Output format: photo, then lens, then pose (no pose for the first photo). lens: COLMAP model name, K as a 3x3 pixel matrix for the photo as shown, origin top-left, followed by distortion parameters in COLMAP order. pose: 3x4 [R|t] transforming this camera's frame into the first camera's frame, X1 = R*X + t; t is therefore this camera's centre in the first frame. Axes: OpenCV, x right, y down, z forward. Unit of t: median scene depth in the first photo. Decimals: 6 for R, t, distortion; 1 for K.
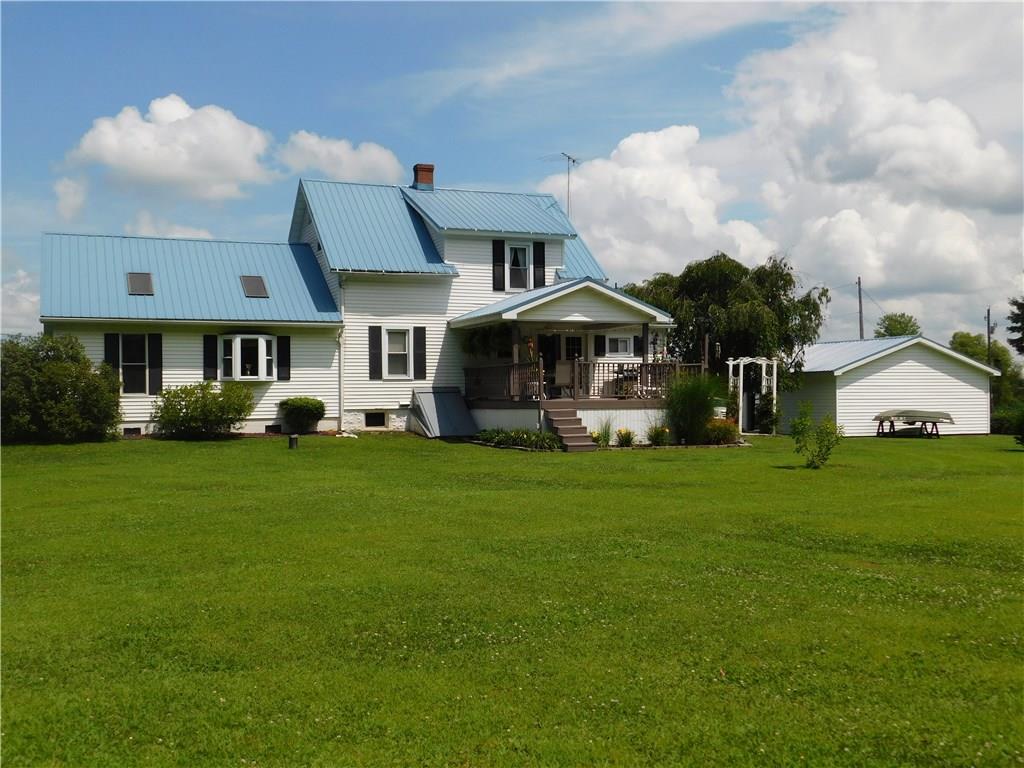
lens RADIAL K [[1068.6, 0, 511.5], [0, 1068.6, 385.0], [0, 0, 1]] dist [-0.006690, 0.000000]
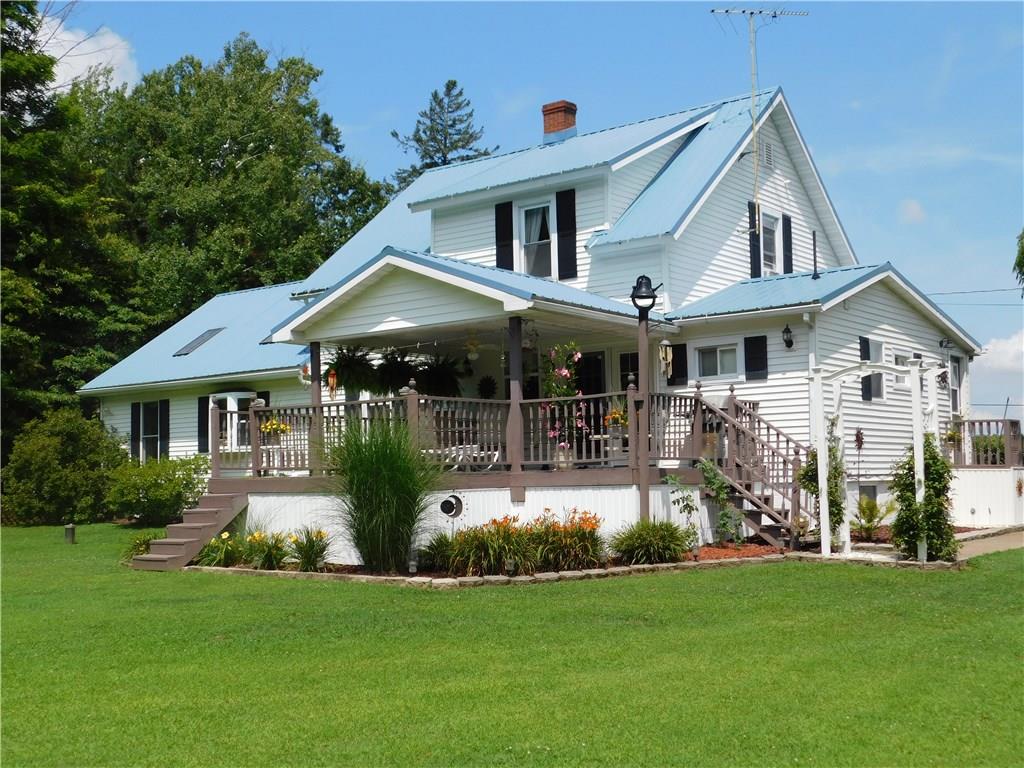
lens RADIAL K [[1204.2, 0, 511.7], [0, 1204.2, 385.8], [0, 0, 1]] dist [0.018408, 0.000000]
pose [[0.492349, -0.069210, -0.867642, 0.563956], [0.023428, 0.997526, -0.066276, 0.009637], [0.870083, 0.012304, 0.492752, 0.678390]]
